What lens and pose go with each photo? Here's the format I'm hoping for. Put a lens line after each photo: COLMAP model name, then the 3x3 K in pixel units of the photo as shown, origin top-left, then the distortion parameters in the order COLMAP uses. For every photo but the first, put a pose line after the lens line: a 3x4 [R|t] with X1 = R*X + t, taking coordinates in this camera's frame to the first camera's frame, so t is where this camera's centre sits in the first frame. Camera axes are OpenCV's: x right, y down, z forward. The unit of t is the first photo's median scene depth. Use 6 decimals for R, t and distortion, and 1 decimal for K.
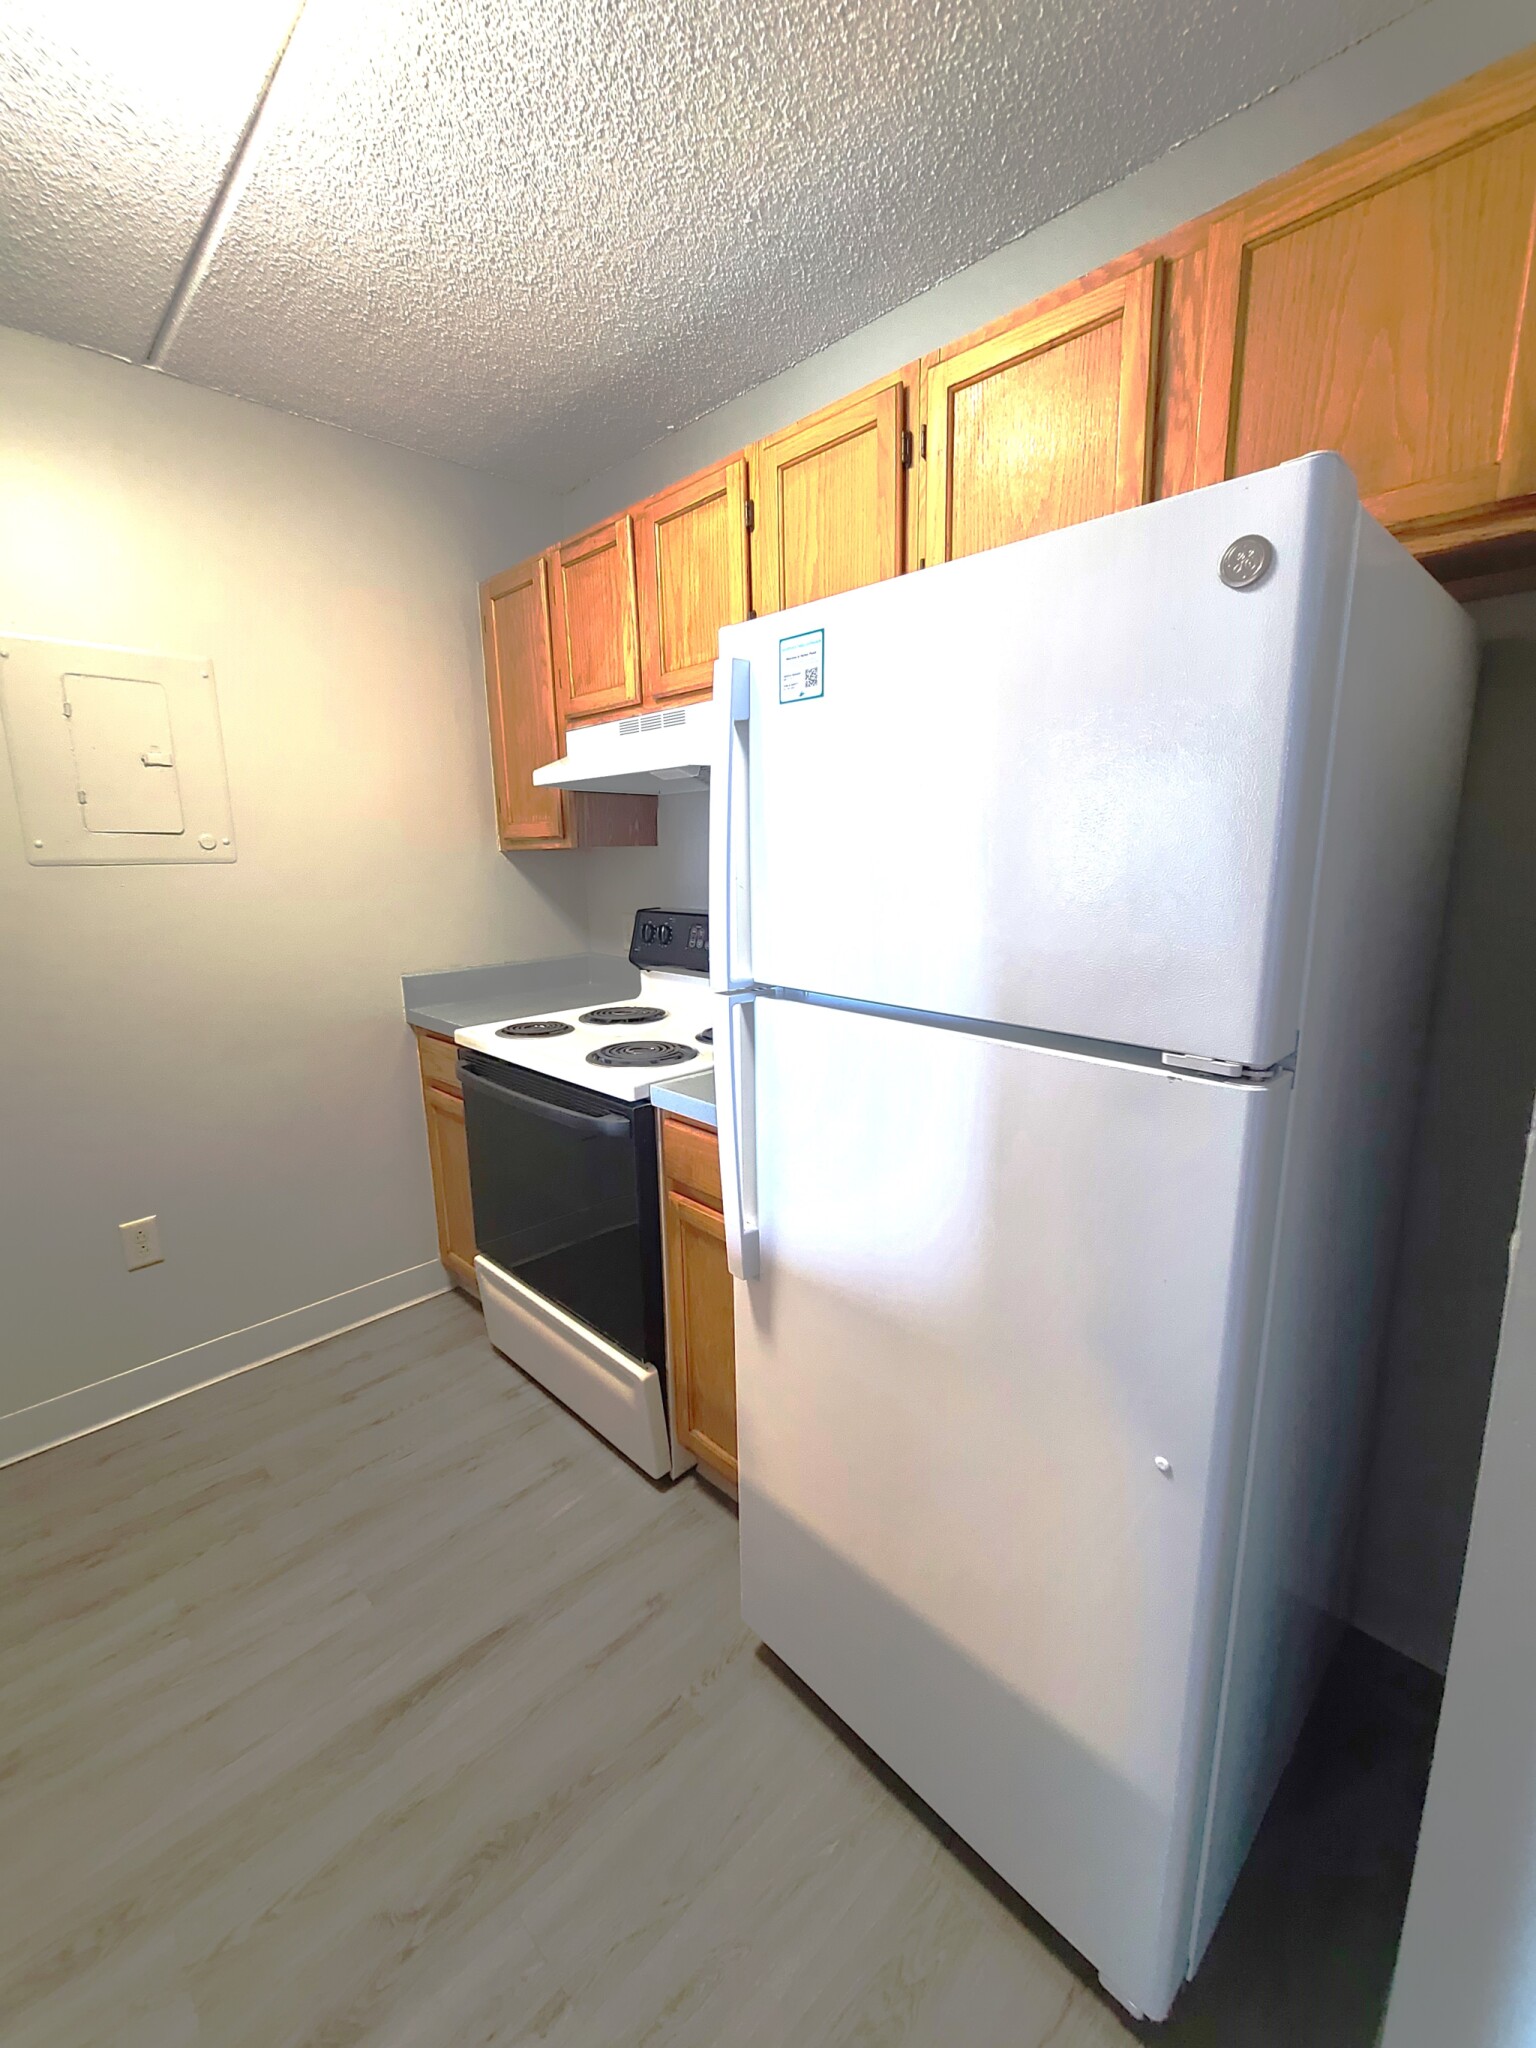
lens RADIAL K [[842.0, 0, 784.4], [0, 842.0, 1017.5], [0, 0, 1]] dist [-0.002596, -0.001421]
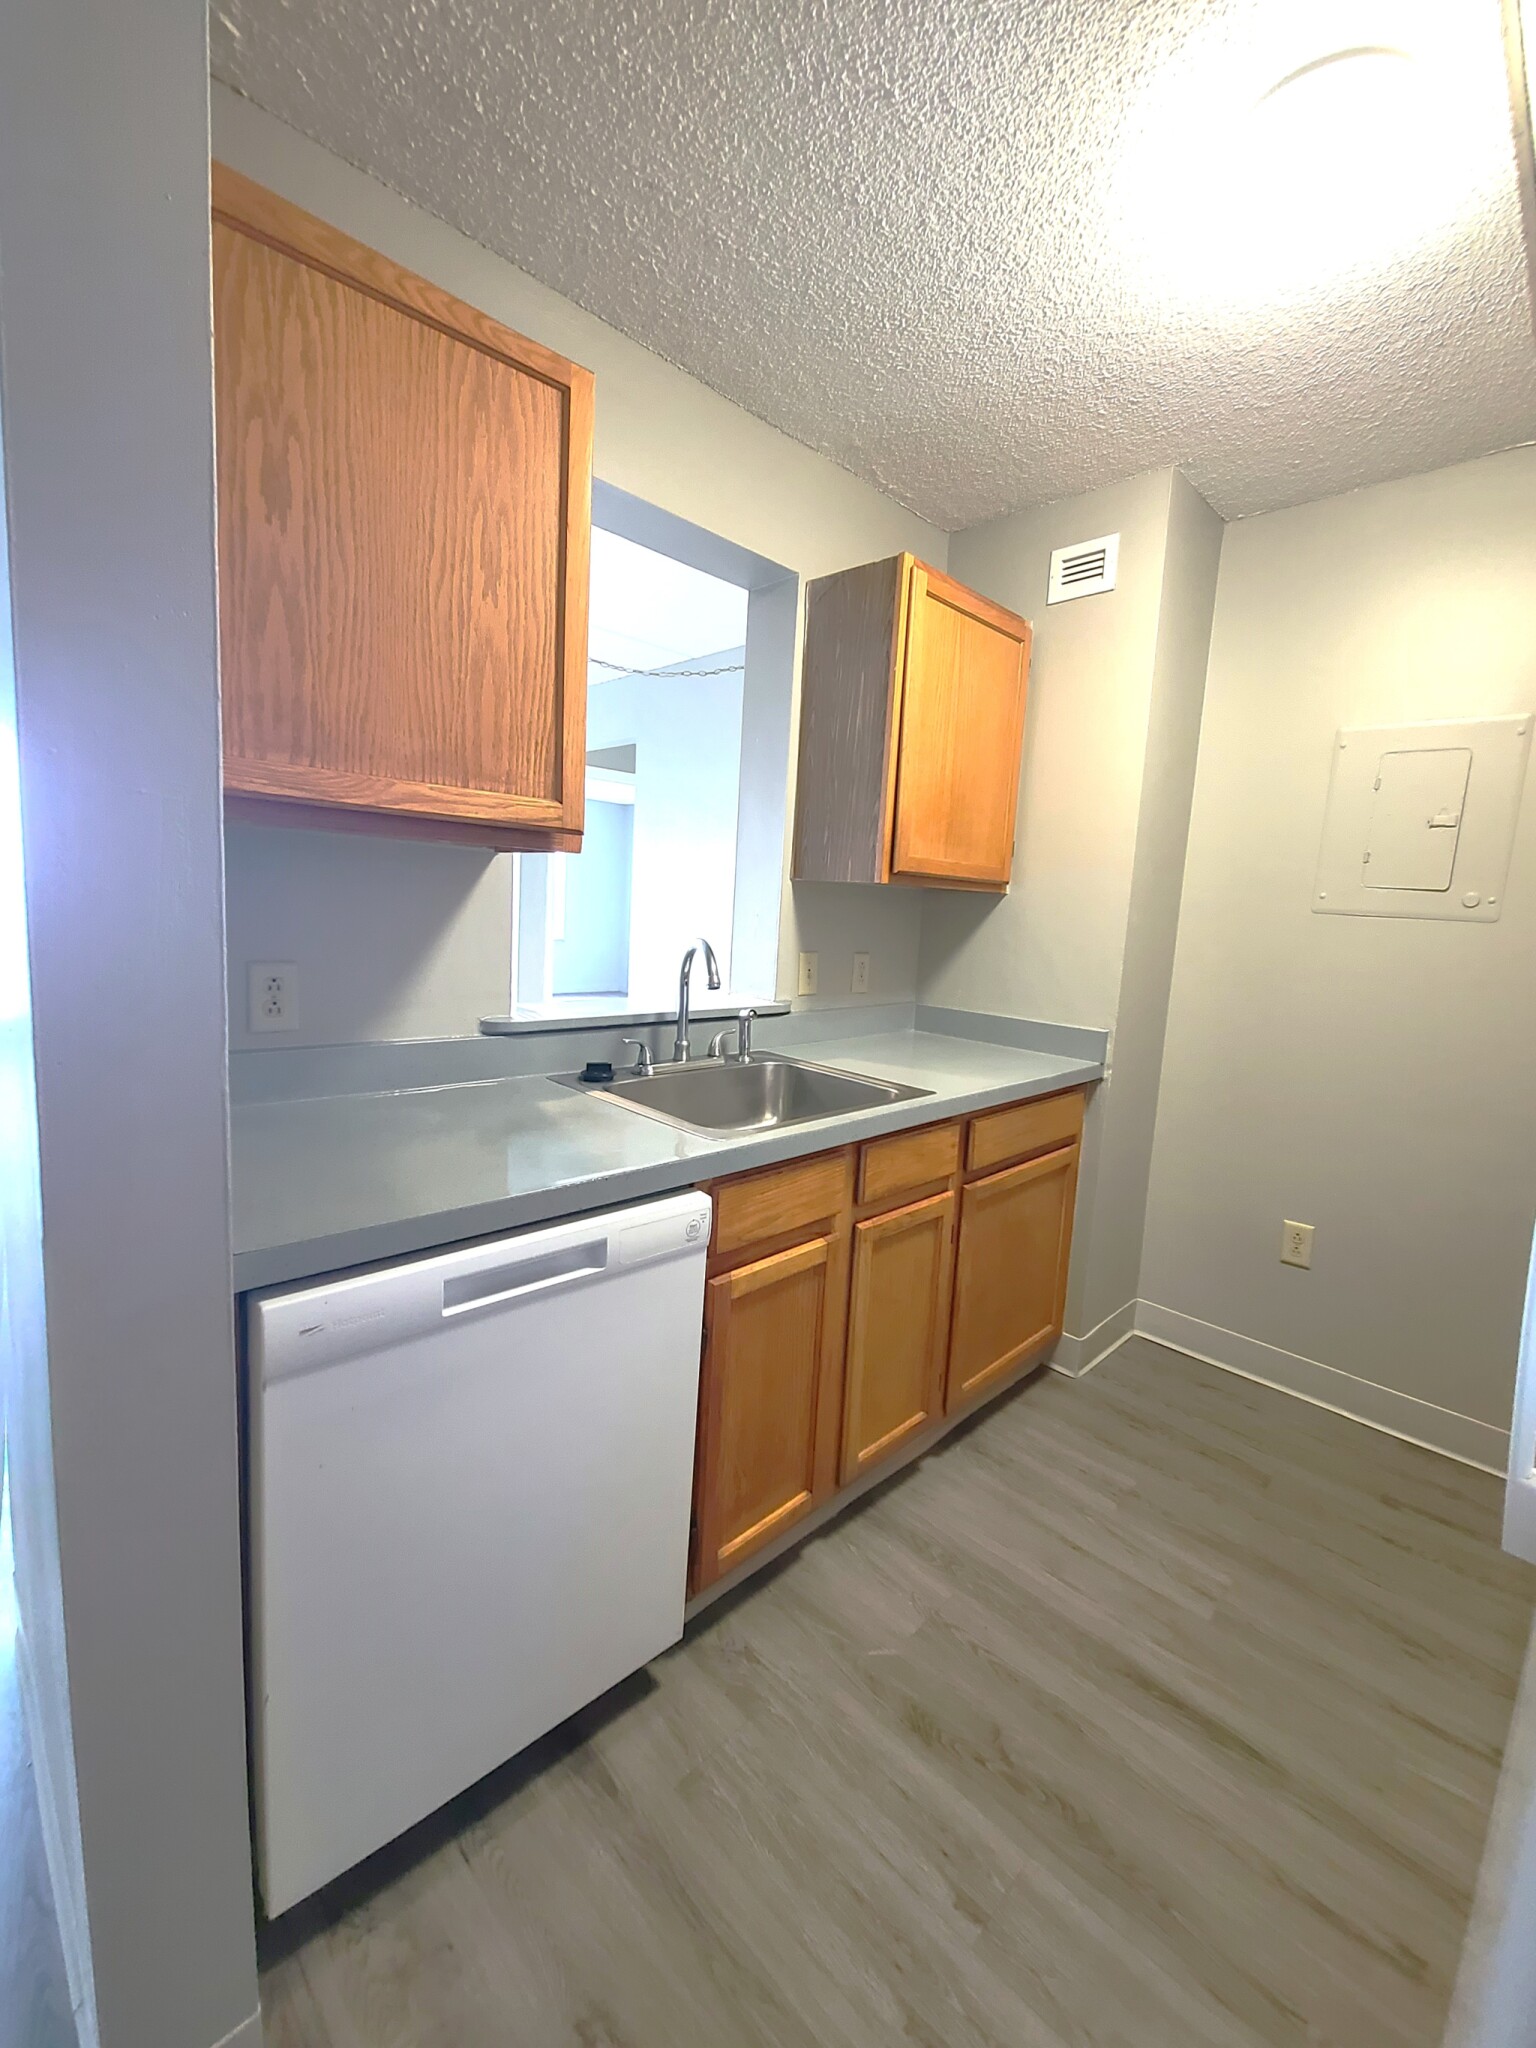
lens RADIAL K [[842.0, 0, 786.5], [0, 842.0, 1019.3], [0, 0, 1]] dist [-0.002596, -0.001421]
pose [[0.001755, 0.152953, -0.988232, 0.426163], [-0.257053, 0.955095, 0.147368, -0.016747], [0.966396, 0.253769, 0.040994, 0.287020]]
